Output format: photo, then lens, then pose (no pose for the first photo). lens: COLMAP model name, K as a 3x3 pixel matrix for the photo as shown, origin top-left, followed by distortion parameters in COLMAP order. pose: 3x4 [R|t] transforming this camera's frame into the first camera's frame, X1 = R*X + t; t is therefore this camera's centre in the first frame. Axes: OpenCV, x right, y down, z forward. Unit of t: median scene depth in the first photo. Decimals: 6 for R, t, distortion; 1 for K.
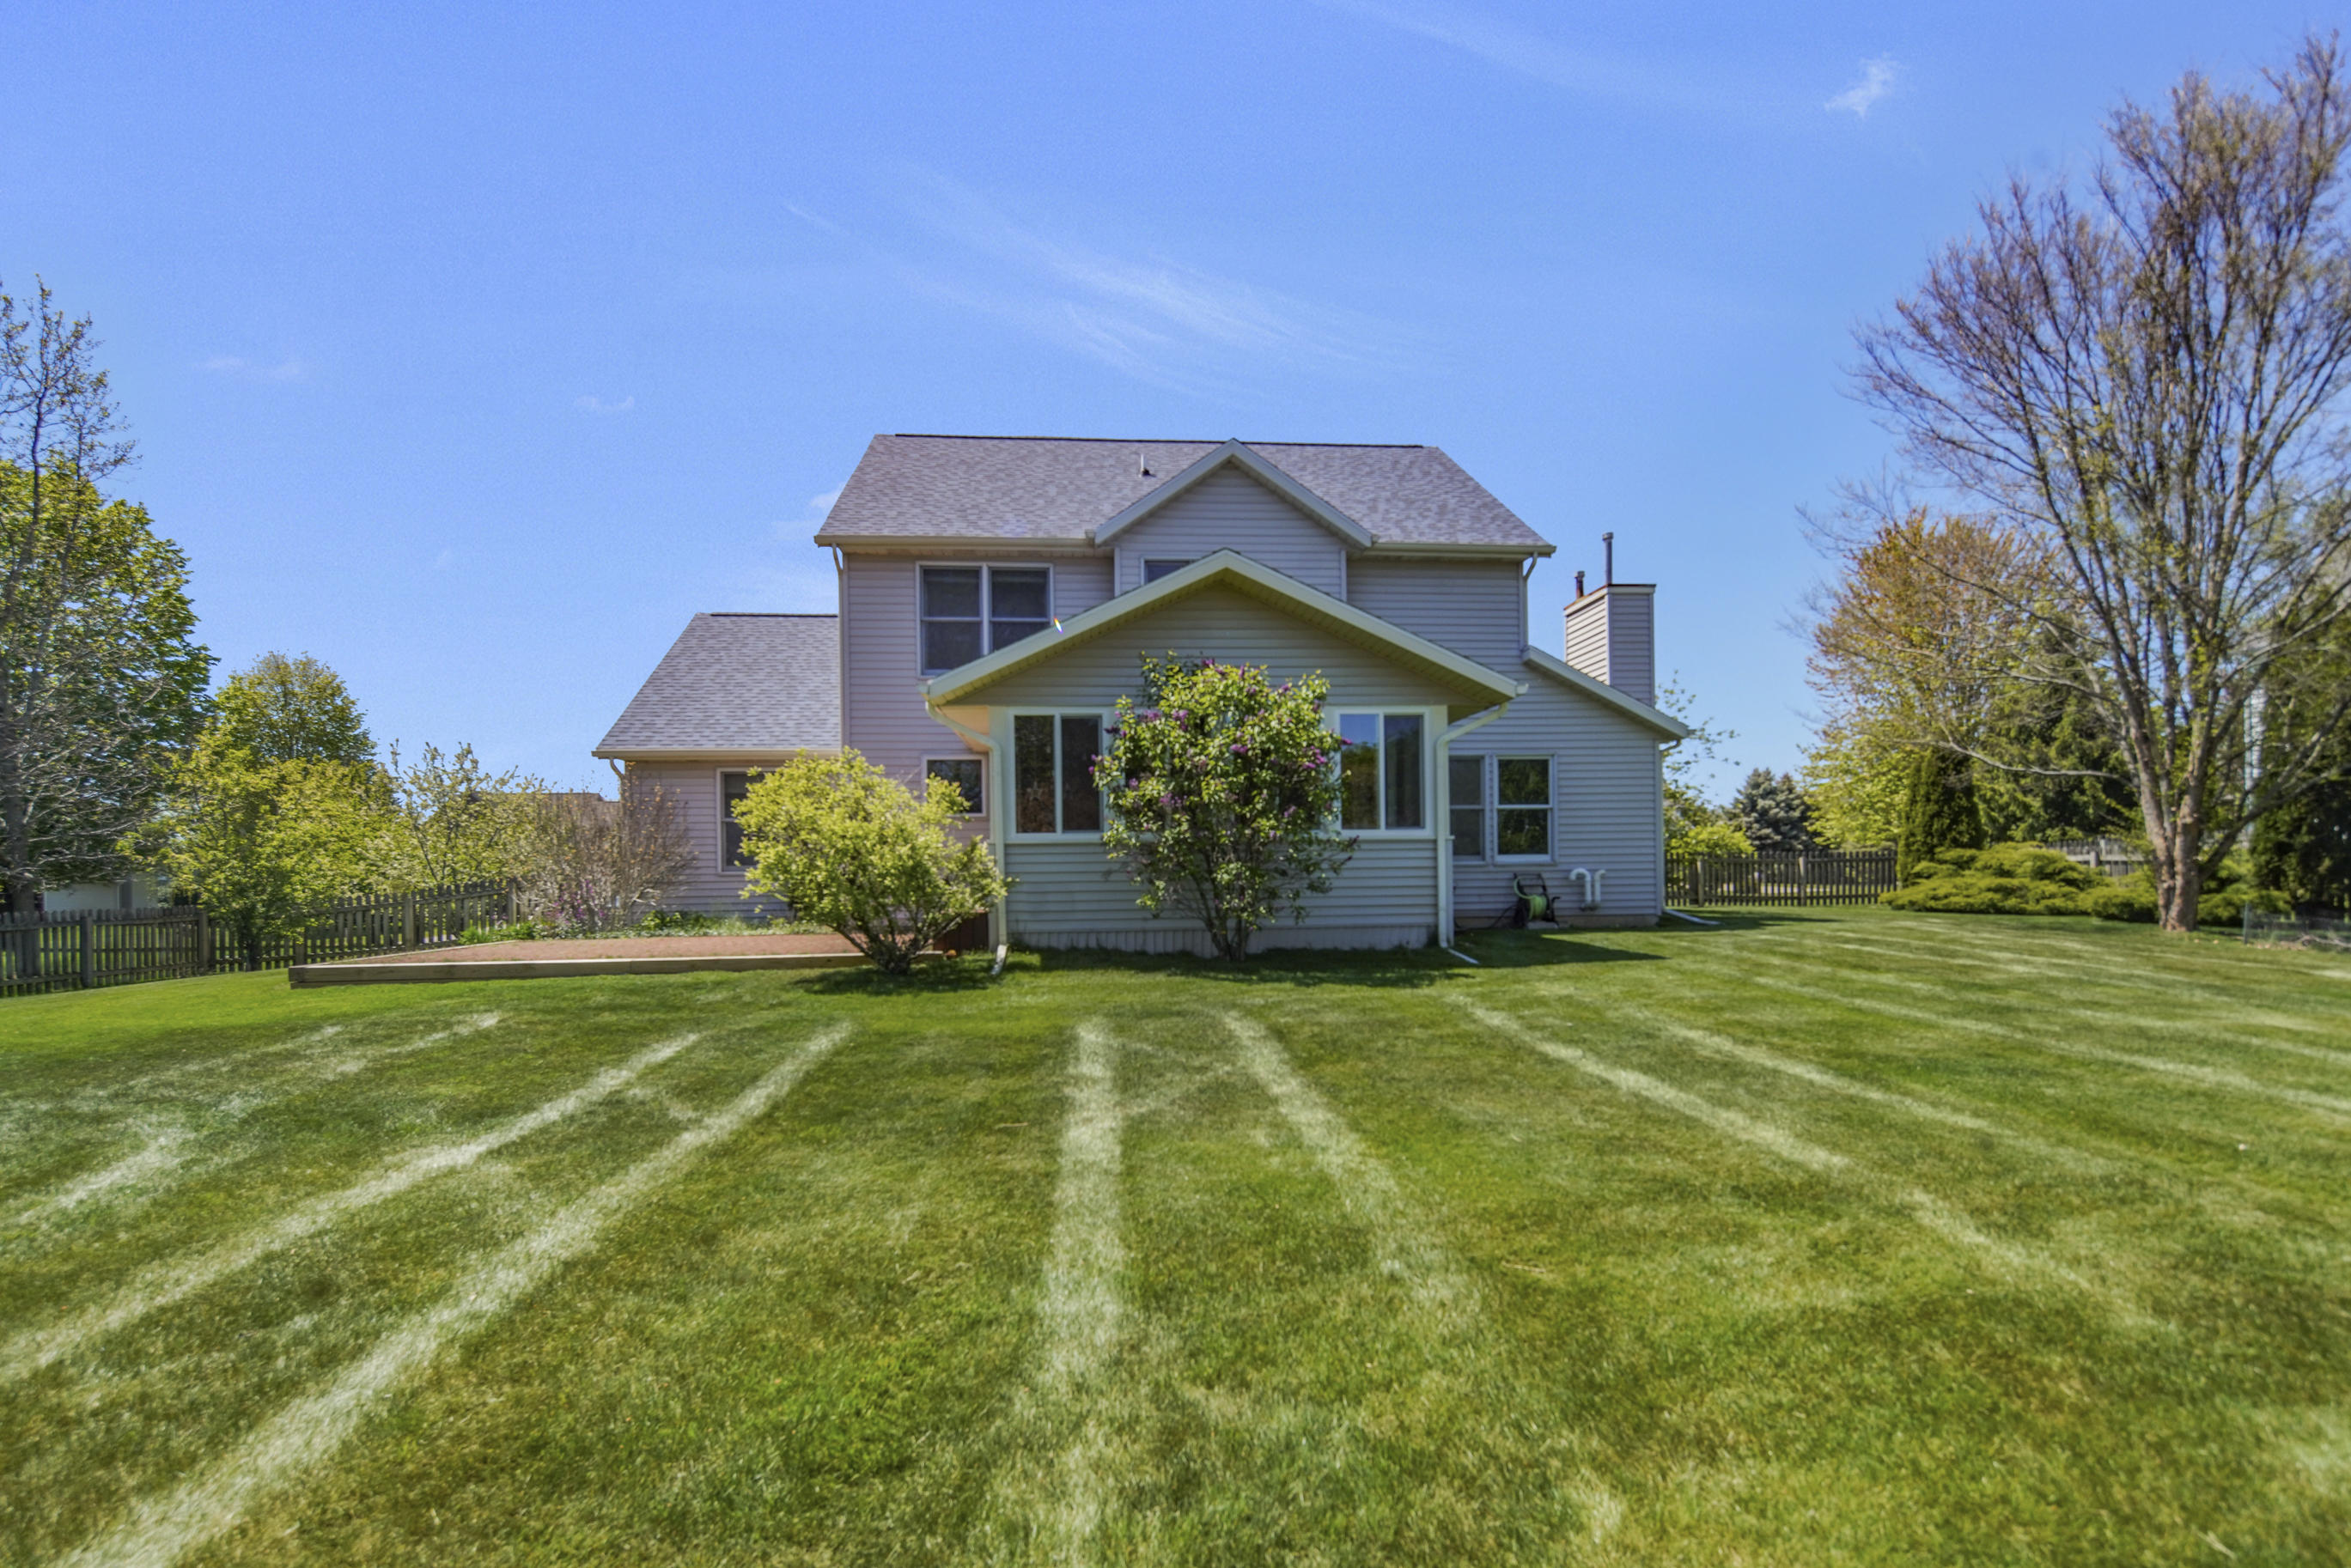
lens RADIAL K [[1111.8, 0, 1176.7], [0, 1111.8, 884.1], [0, 0, 1]] dist [0.000654, -0.004107]
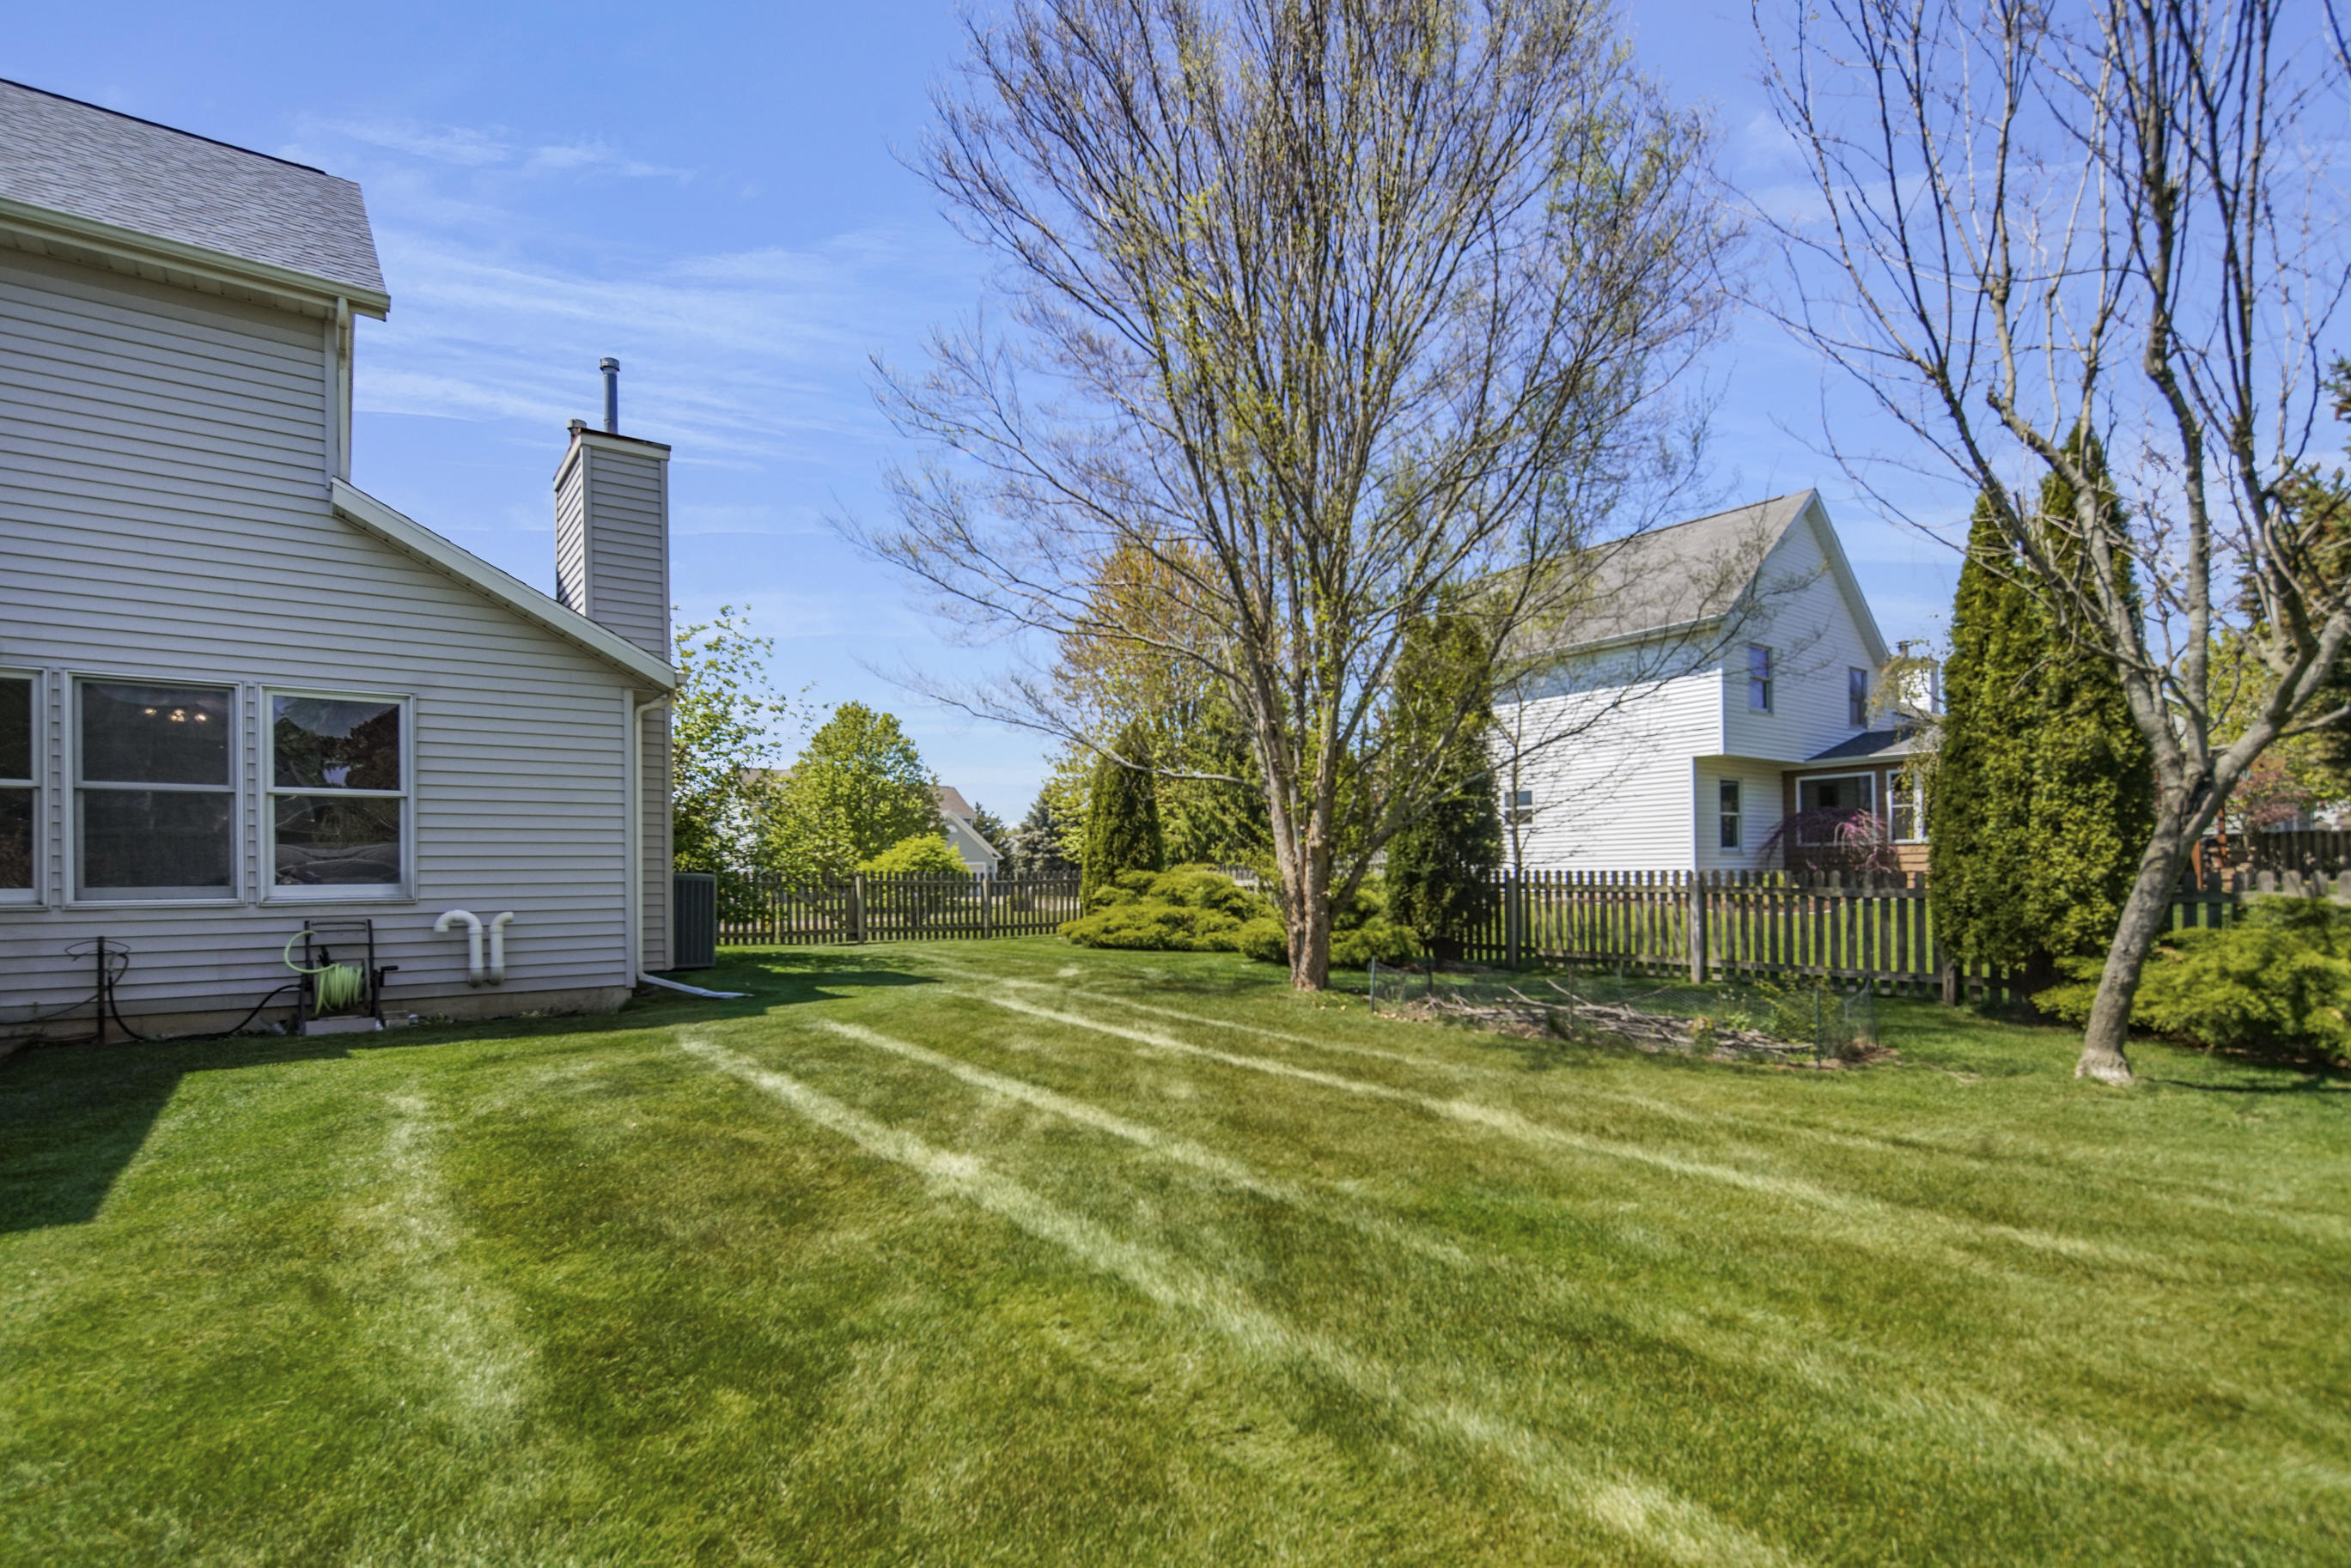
lens RADIAL K [[1111.8, 0, 1176.7], [0, 1111.8, 884.1], [0, 0, 1]] dist [0.000654, -0.004107]
pose [[0.843165, -0.000257, 0.537654, 0.358944], [0.004371, 0.999970, -0.006376, -0.021261], [-0.537637, 0.007726, 0.843141, 0.350176]]
